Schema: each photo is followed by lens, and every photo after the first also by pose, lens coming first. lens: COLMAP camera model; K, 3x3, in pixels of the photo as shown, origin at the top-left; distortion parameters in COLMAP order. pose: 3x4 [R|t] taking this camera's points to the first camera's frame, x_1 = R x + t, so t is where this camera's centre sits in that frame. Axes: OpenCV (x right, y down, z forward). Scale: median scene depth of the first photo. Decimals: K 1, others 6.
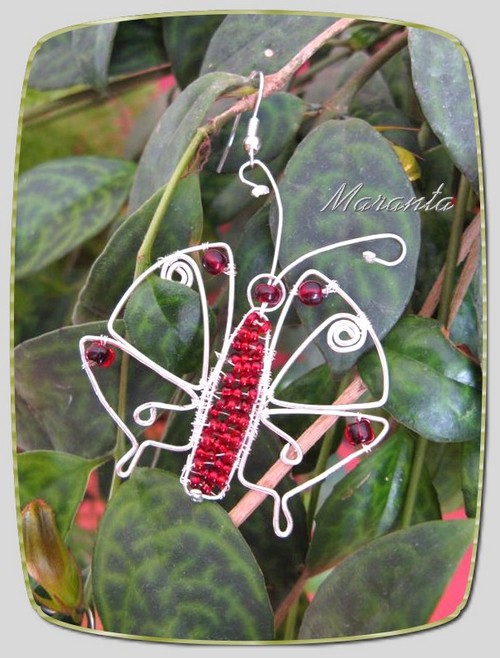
lens RADIAL K [[716.1, 0, 250.0], [0, 716.1, 329.0], [0, 0, 1]] dist [-0.242265, 0.333799]
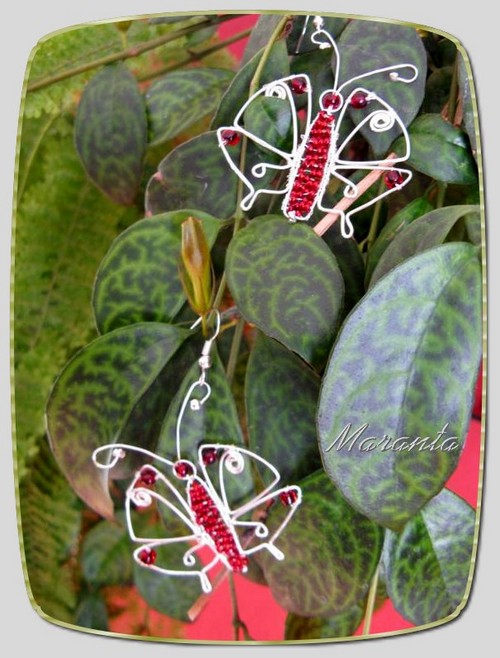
lens RADIAL K [[716.1, 0, 250.0], [0, 716.1, 329.0], [0, 0, 1]] dist [-0.242265, 0.333799]
pose [[0.995663, -0.026602, -0.089147, -0.033269], [0.021584, 0.998153, -0.056789, 0.558177], [0.090493, 0.054619, 0.994398, -0.567883]]
